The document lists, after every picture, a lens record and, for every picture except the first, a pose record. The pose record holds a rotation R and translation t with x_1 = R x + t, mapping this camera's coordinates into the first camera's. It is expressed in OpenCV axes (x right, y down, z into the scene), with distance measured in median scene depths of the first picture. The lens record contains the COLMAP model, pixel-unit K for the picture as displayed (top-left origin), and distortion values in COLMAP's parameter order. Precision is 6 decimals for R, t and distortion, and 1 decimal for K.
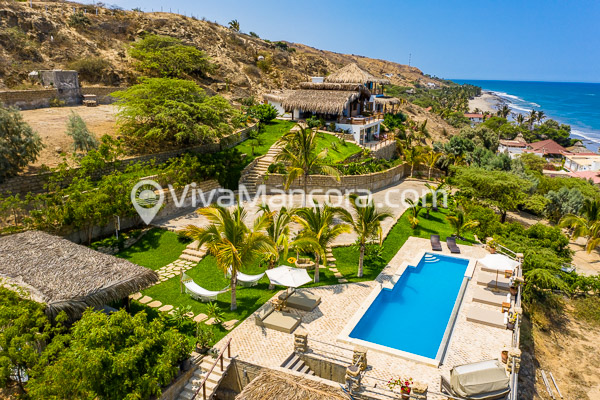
lens RADIAL K [[472.7, 0, 299.2], [0, 472.7, 198.5], [0, 0, 1]] dist [-0.011433, -0.010195]
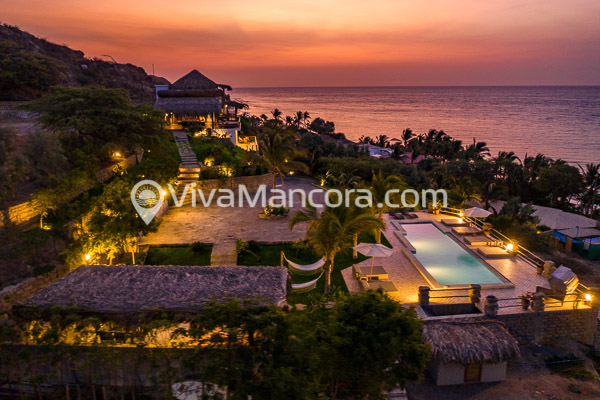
lens RADIAL K [[472.7, 0, 299.1], [0, 472.7, 205.4], [0, 0, 1]] dist [-0.011433, -0.010195]
pose [[0.869109, -0.150362, 0.471212, -0.272390], [0.153047, 0.987672, 0.032881, -0.001964], [-0.470347, 0.043541, 0.881407, 0.032566]]
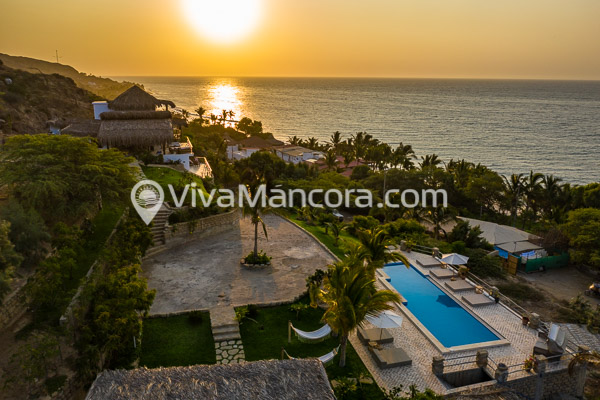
lens RADIAL K [[472.7, 0, 300.7], [0, 472.7, 197.3], [0, 0, 1]] dist [-0.011433, -0.010195]
pose [[0.769459, -0.175059, 0.614237, -0.328734], [0.171243, 0.983039, 0.065651, -0.093644], [-0.615312, 0.054668, 0.786386, 0.078432]]
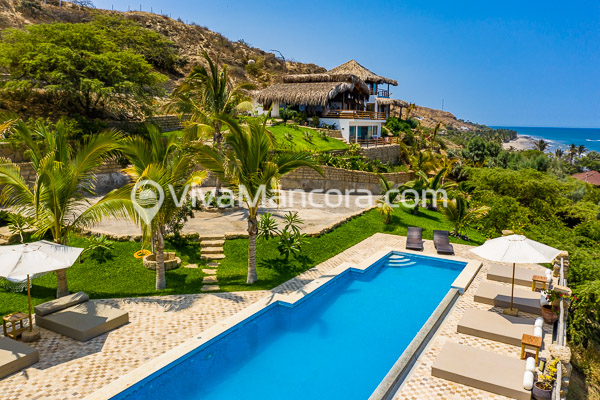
lens RADIAL K [[472.7, 0, 299.9], [0, 472.7, 197.6], [0, 0, 1]] dist [-0.011433, -0.010195]
pose [[0.997594, 0.008462, -0.068808, 0.105512], [-0.015159, 0.995131, -0.097389, 0.057791], [0.067649, 0.098198, 0.992865, 0.224264]]
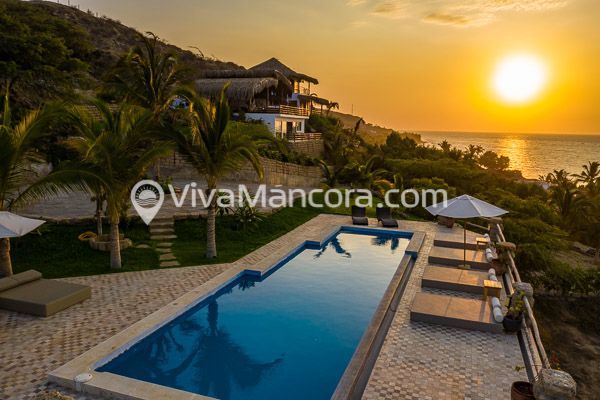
lens RADIAL K [[472.7, 0, 299.9], [0, 472.7, 199.6], [0, 0, 1]] dist [-0.011433, -0.010195]
pose [[0.993736, -0.018432, 0.110224, 0.082169], [0.029669, 0.994424, -0.101193, 0.074962], [-0.107744, 0.103829, 0.988742, 0.224852]]
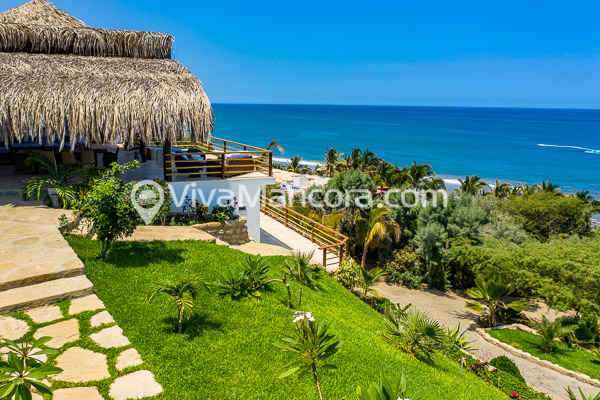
lens RADIAL K [[472.7, 0, 299.8], [0, 472.7, 200.0], [0, 0, 1]] dist [-0.011433, -0.010195]
pose [[0.646601, -0.161653, 0.745504, -0.056469], [0.198636, 0.979254, 0.040055, -0.154573], [-0.736513, 0.122184, 0.665297, 0.839252]]
